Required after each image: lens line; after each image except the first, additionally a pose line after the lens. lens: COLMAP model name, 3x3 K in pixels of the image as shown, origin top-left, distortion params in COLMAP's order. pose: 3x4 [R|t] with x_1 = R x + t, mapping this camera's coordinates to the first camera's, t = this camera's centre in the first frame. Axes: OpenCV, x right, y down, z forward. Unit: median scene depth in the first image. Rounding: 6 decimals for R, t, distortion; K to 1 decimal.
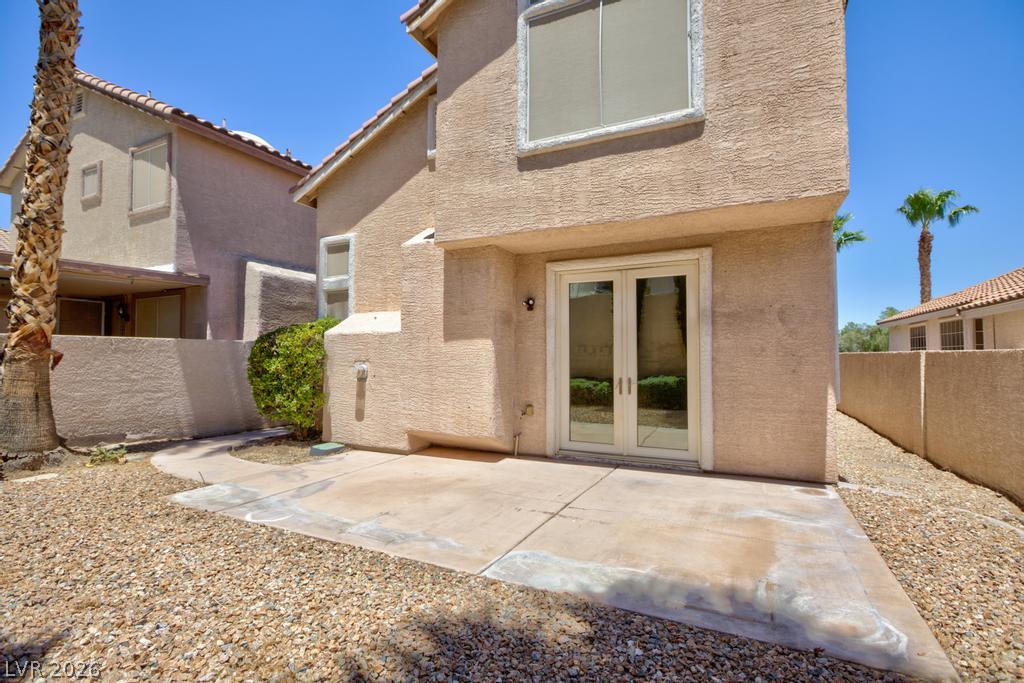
lens RADIAL K [[475.4, 0, 511.4], [0, 475.4, 341.4], [0, 0, 1]] dist [-0.017012, 0.009179]
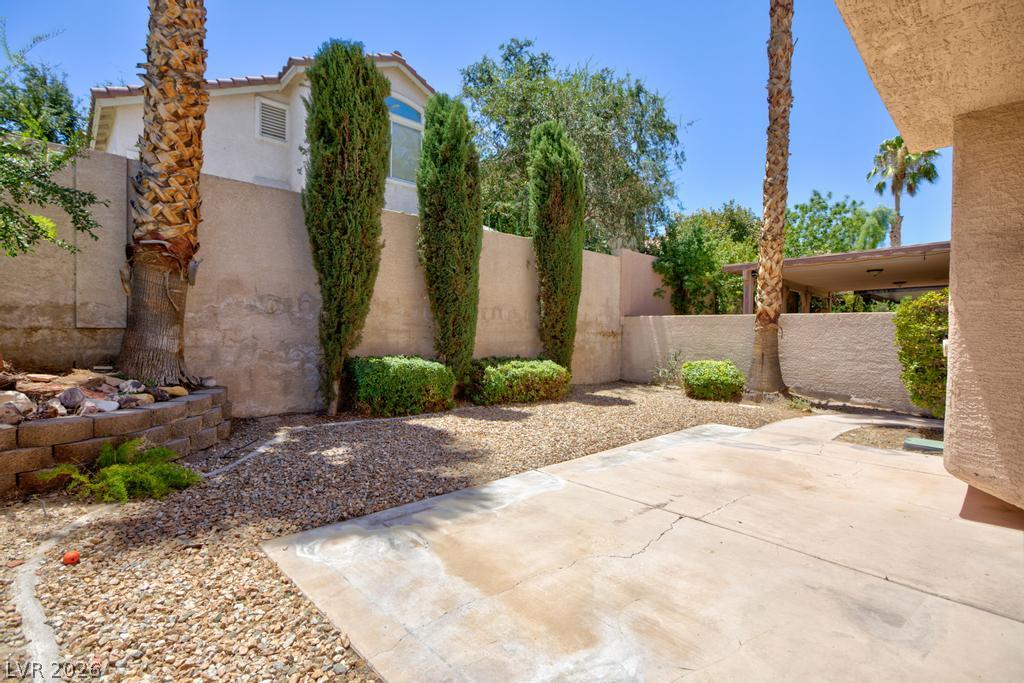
lens RADIAL K [[475.4, 0, 508.0], [0, 475.4, 342.4], [0, 0, 1]] dist [-0.017012, 0.009179]
pose [[-0.351636, 0.017286, -0.935977, 0.708385], [0.017487, 0.999776, 0.011895, 0.043860], [0.935973, -0.012185, -0.351860, 0.775407]]
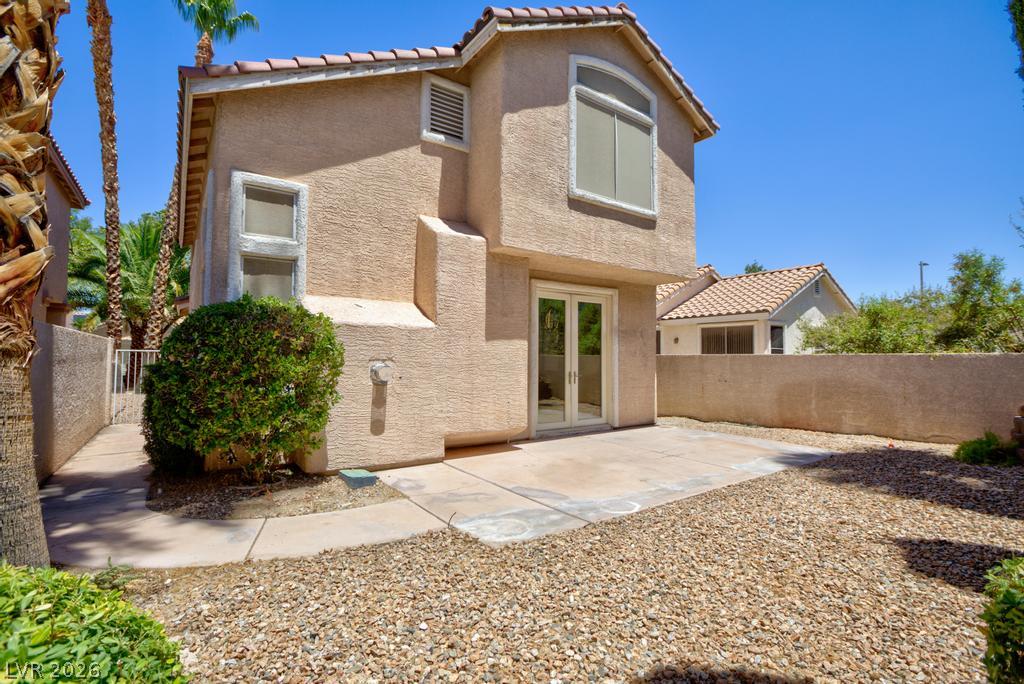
lens RADIAL K [[475.4, 0, 510.7], [0, 475.4, 339.7], [0, 0, 1]] dist [-0.017012, 0.009179]
pose [[0.481751, 0.038729, 0.875452, -1.143957], [-0.032734, 0.999121, -0.026187, 0.026556], [-0.875696, -0.016041, 0.482595, 0.525188]]
